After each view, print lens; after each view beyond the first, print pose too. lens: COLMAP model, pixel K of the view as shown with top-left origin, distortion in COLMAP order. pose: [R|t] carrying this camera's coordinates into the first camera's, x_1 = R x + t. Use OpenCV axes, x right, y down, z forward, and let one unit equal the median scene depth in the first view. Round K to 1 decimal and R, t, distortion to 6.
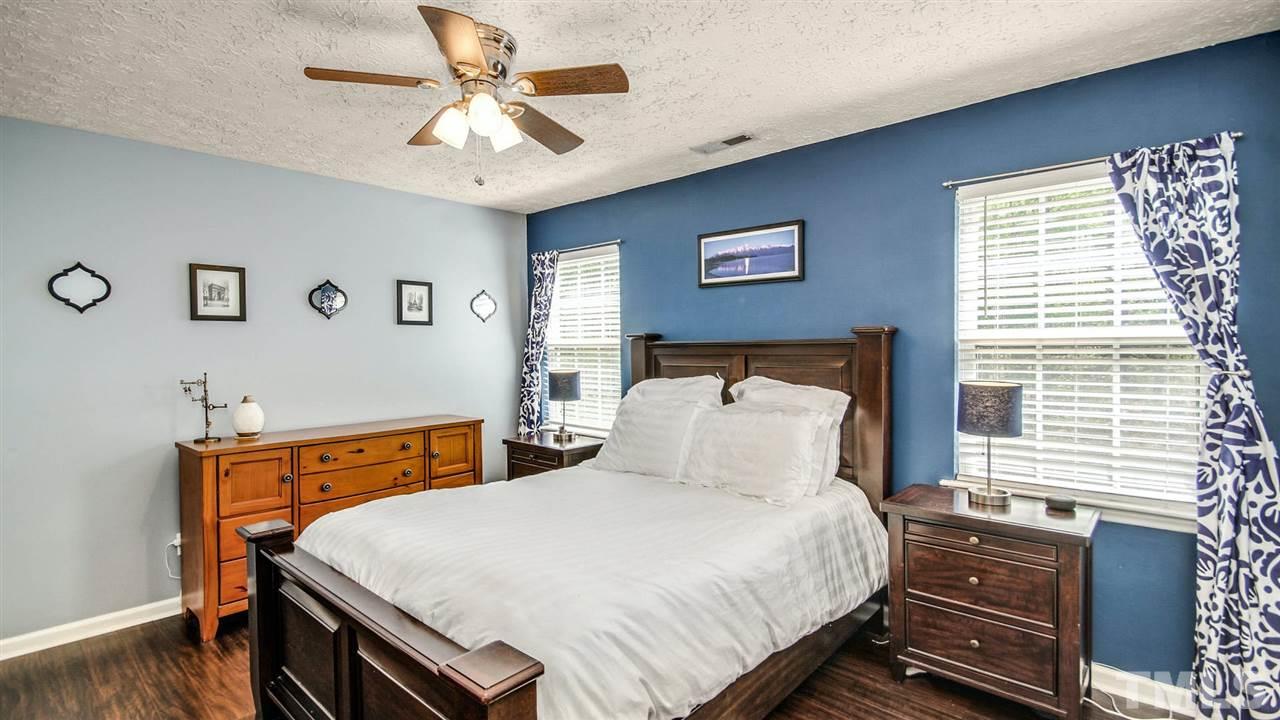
lens RADIAL K [[685.4, 0, 659.1], [0, 685.4, 363.7], [0, 0, 1]] dist [0.006170, 0.000443]
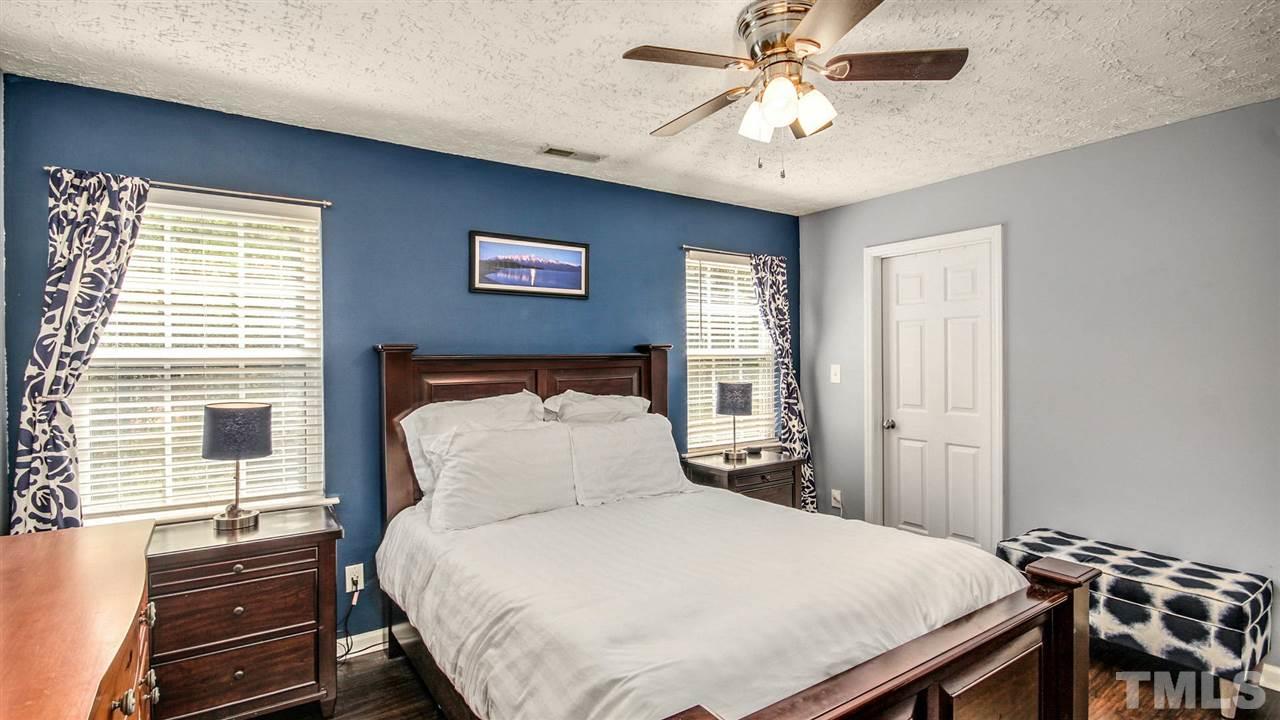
lens RADIAL K [[614.5, 0, 635.9], [0, 614.5, 361.0], [0, 0, 1]] dist [0.014858, -0.017192]
pose [[0.186851, 0.002367, 0.982385, -0.661511], [0.034107, 0.999379, -0.008896, -0.011506], [-0.981796, 0.035169, 0.186654, 0.668479]]
